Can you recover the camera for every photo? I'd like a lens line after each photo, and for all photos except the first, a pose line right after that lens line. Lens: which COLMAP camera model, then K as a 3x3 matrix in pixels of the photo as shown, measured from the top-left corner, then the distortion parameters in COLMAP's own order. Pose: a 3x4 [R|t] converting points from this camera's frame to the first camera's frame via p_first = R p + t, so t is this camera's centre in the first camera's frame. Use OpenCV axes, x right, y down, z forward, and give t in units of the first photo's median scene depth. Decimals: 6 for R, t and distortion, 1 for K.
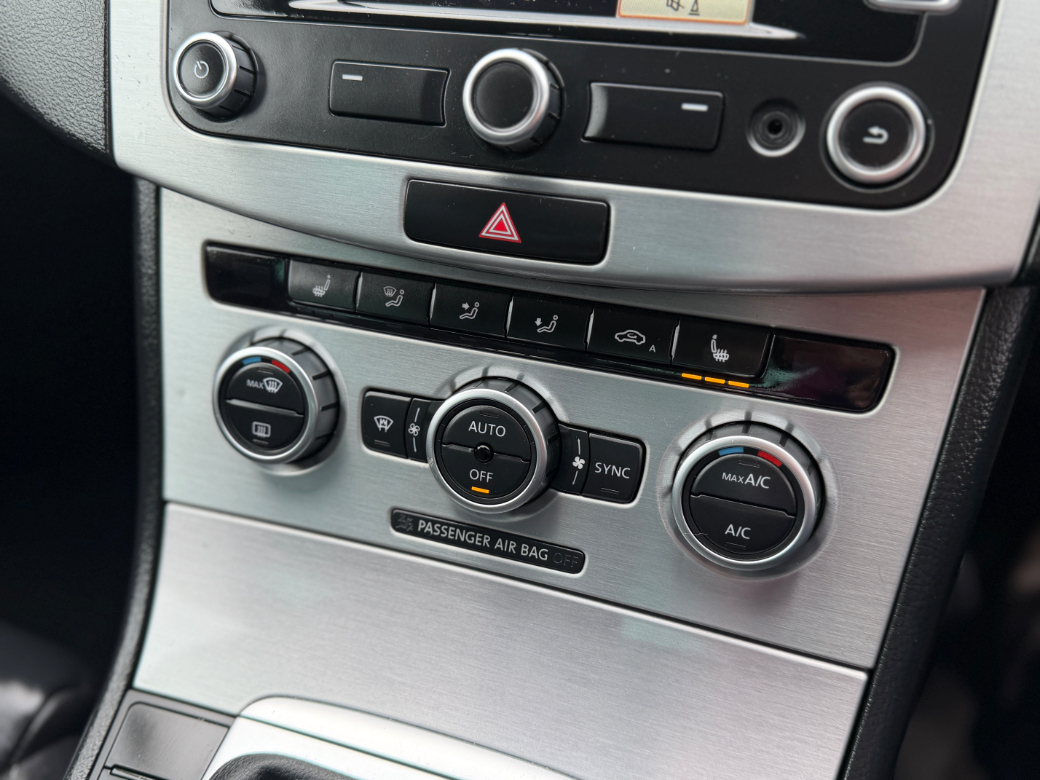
lens RADIAL K [[931.9, 0, 520.0], [0, 931.9, 390.0], [0, 0, 1]] dist [0.109998, -0.374768]
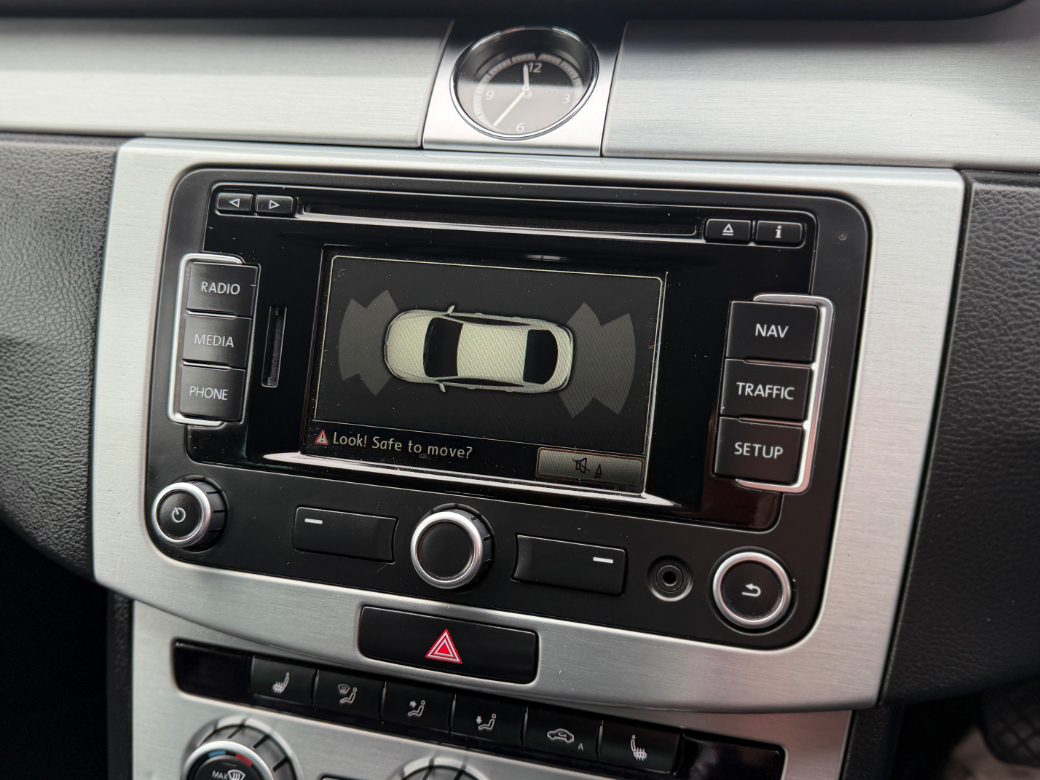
lens RADIAL K [[931.9, 0, 520.0], [0, 931.9, 390.0], [0, 0, 1]] dist [0.109998, -0.374768]
pose [[0.996488, -0.028103, 0.078874, -0.008889], [0.041594, 0.983689, -0.175004, -0.260275], [-0.072670, 0.177670, 0.981403, -0.181900]]
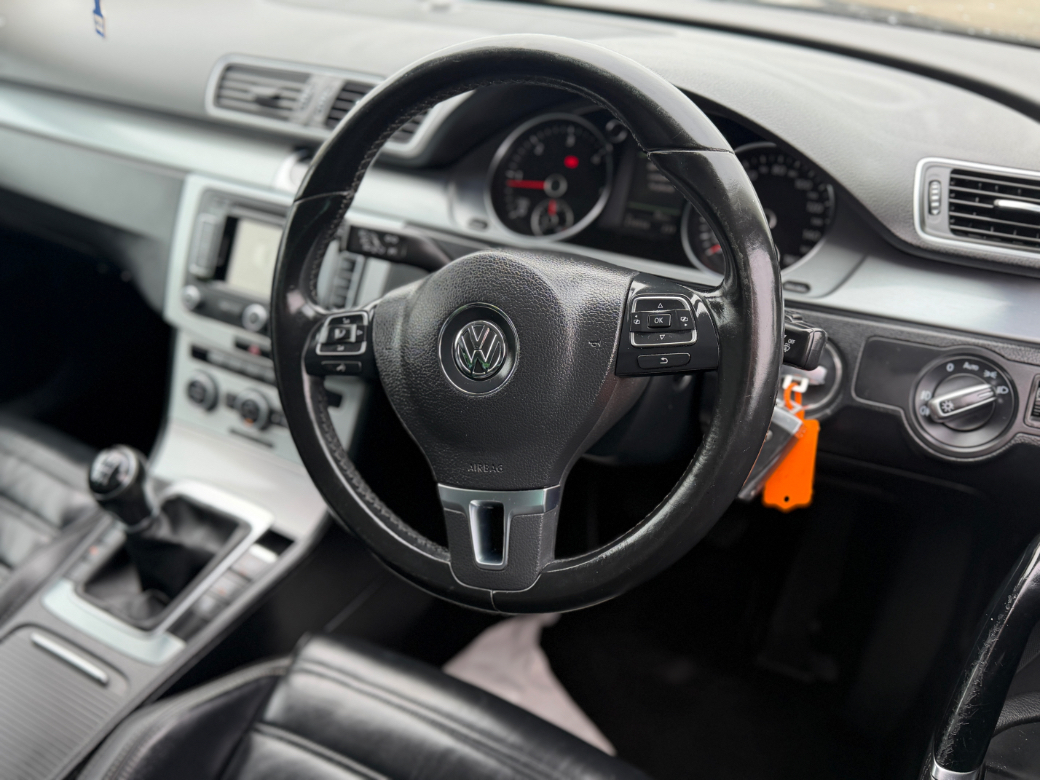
lens RADIAL K [[931.9, 0, 520.0], [0, 931.9, 390.0], [0, 0, 1]] dist [0.109998, -0.374768]
pose [[0.978163, 0.112907, -0.174496, 1.559286], [-0.122840, 0.991304, -0.047179, 0.028503], [0.167652, 0.067584, 0.983527, -2.295169]]
